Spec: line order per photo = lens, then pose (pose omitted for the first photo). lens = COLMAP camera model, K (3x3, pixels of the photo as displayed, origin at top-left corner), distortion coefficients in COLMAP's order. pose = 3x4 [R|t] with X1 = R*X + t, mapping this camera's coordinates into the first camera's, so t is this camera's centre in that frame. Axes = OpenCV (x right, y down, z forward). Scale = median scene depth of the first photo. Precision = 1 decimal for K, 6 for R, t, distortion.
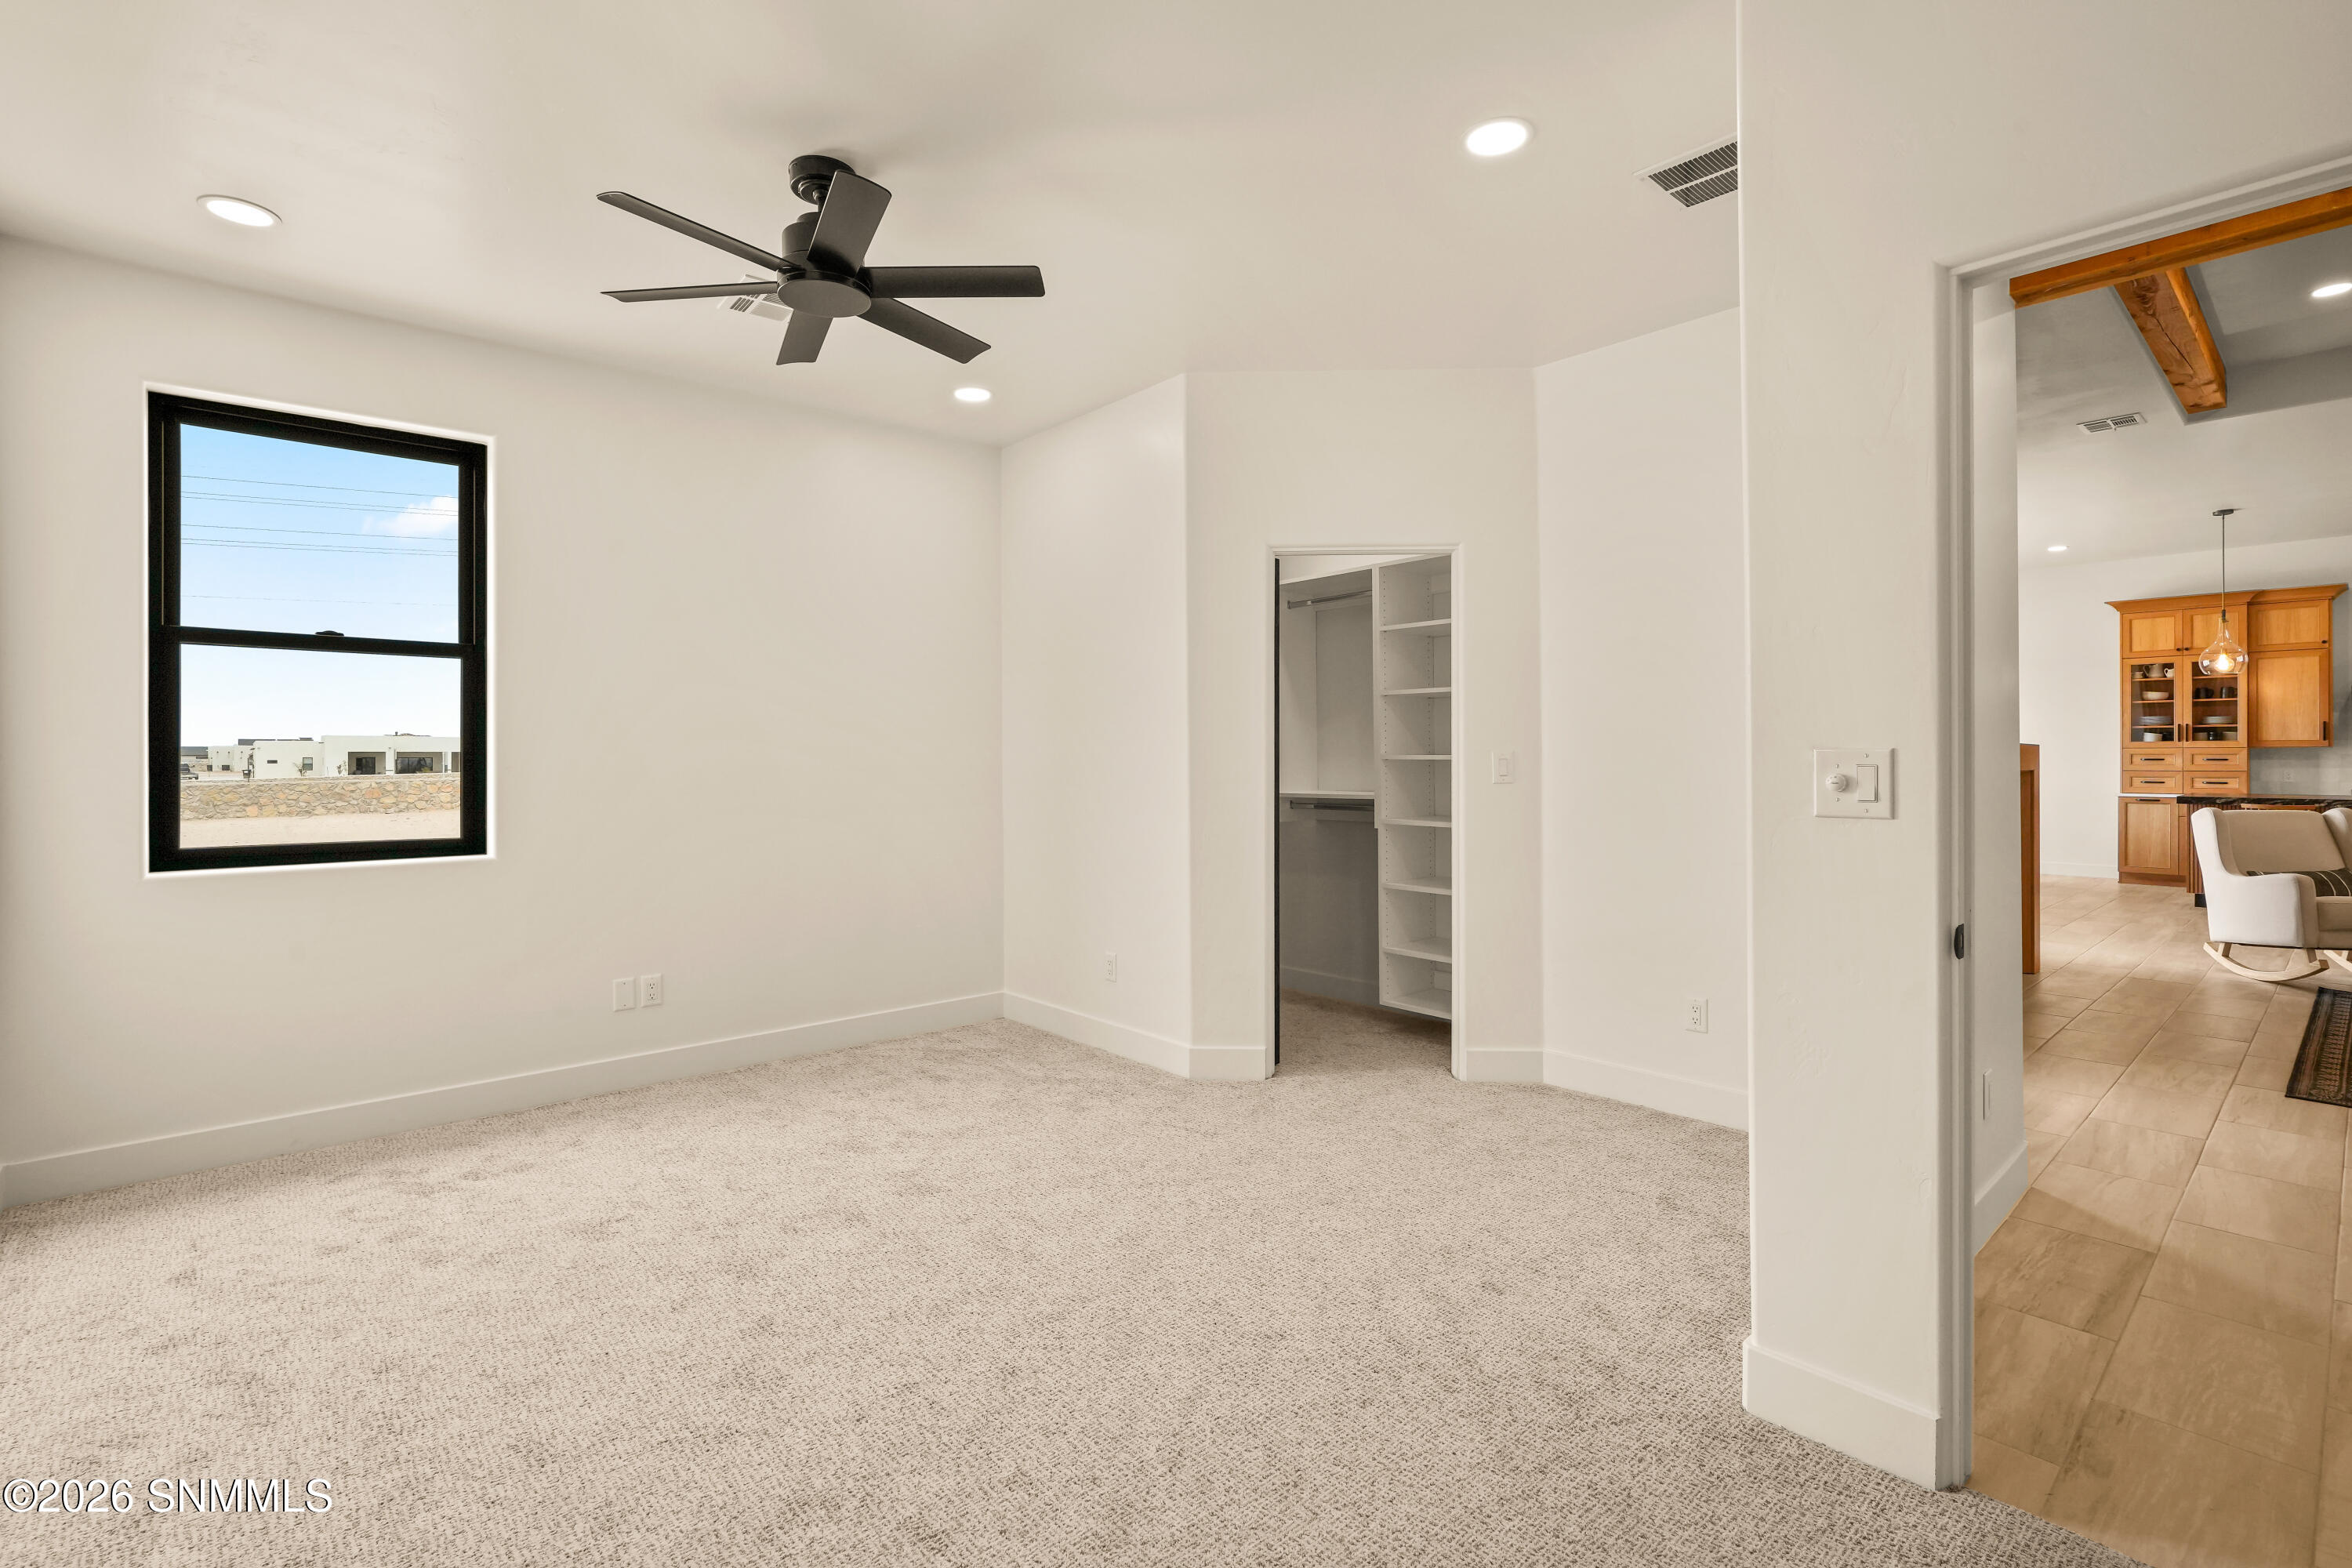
lens RADIAL K [[1051.6, 0, 1191.9], [0, 1051.6, 764.2], [0, 0, 1]] dist [-0.010514, 0.003863]
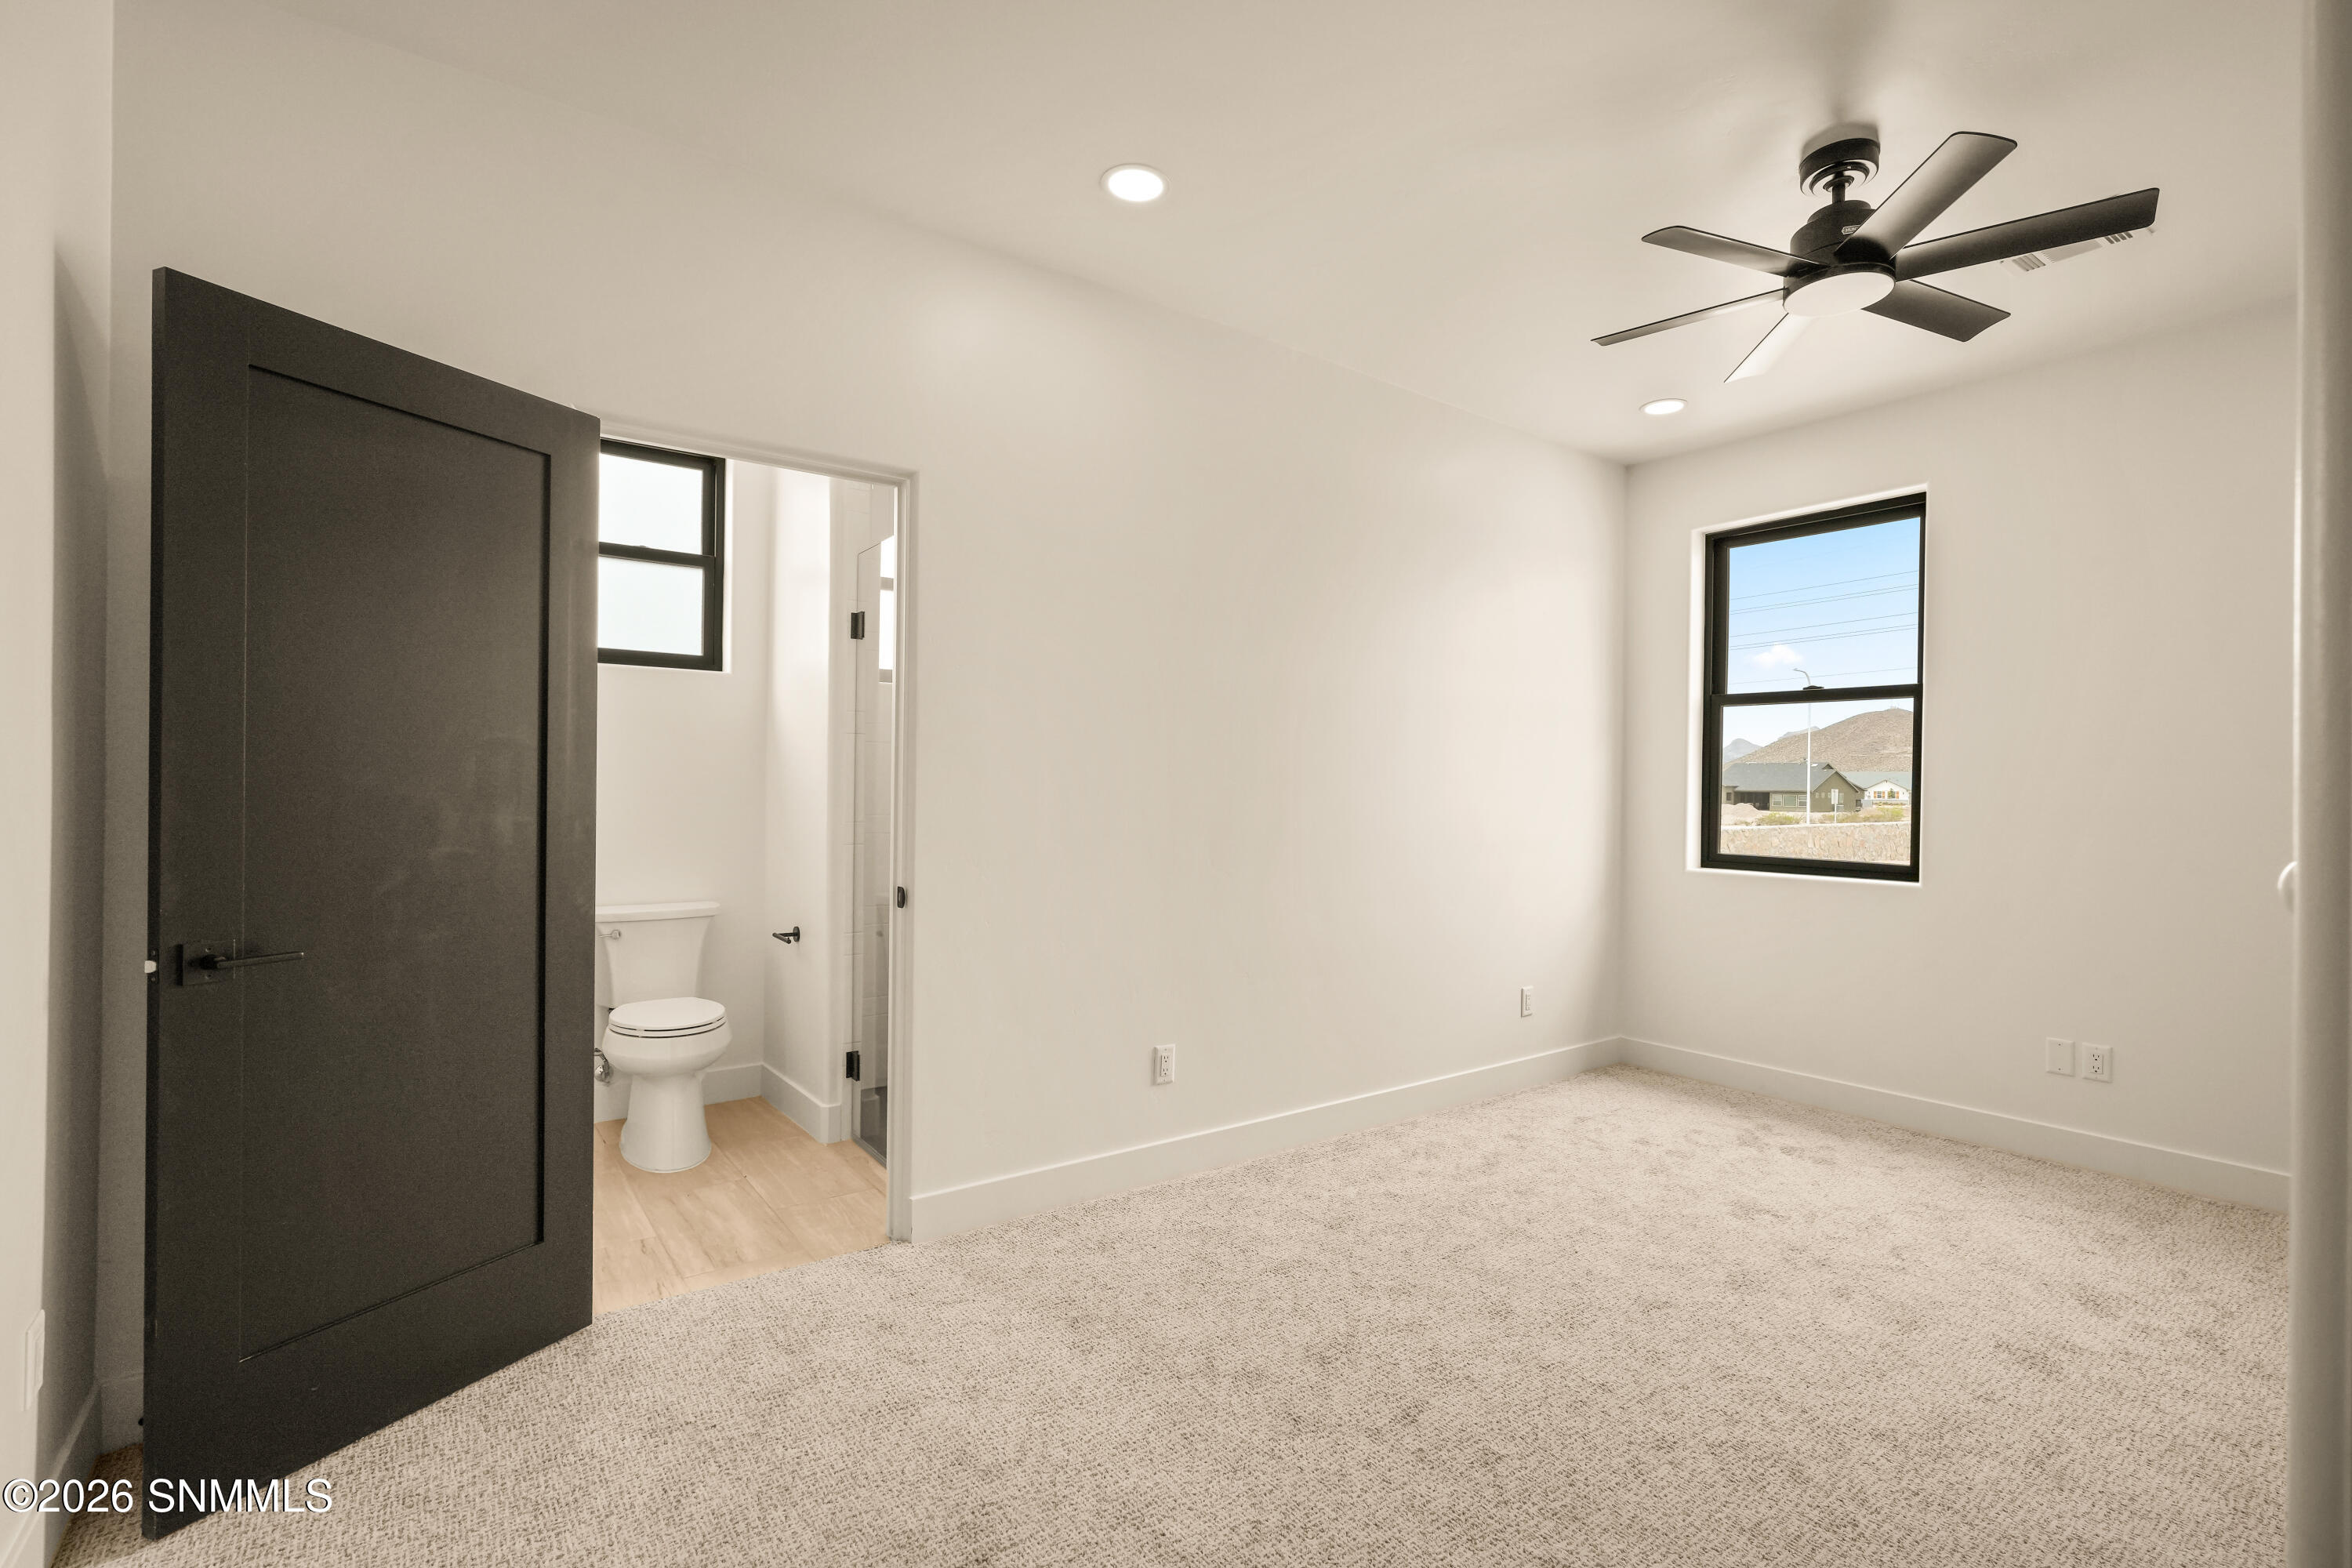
lens RADIAL K [[1051.6, 0, 1191.1], [0, 1051.6, 786.7], [0, 0, 1]] dist [-0.010514, 0.003863]
pose [[-0.076555, 0.003442, -0.997059, 0.507692], [-0.013109, 0.999904, 0.004459, -0.005172], [0.996979, 0.013412, -0.076503, 0.413802]]
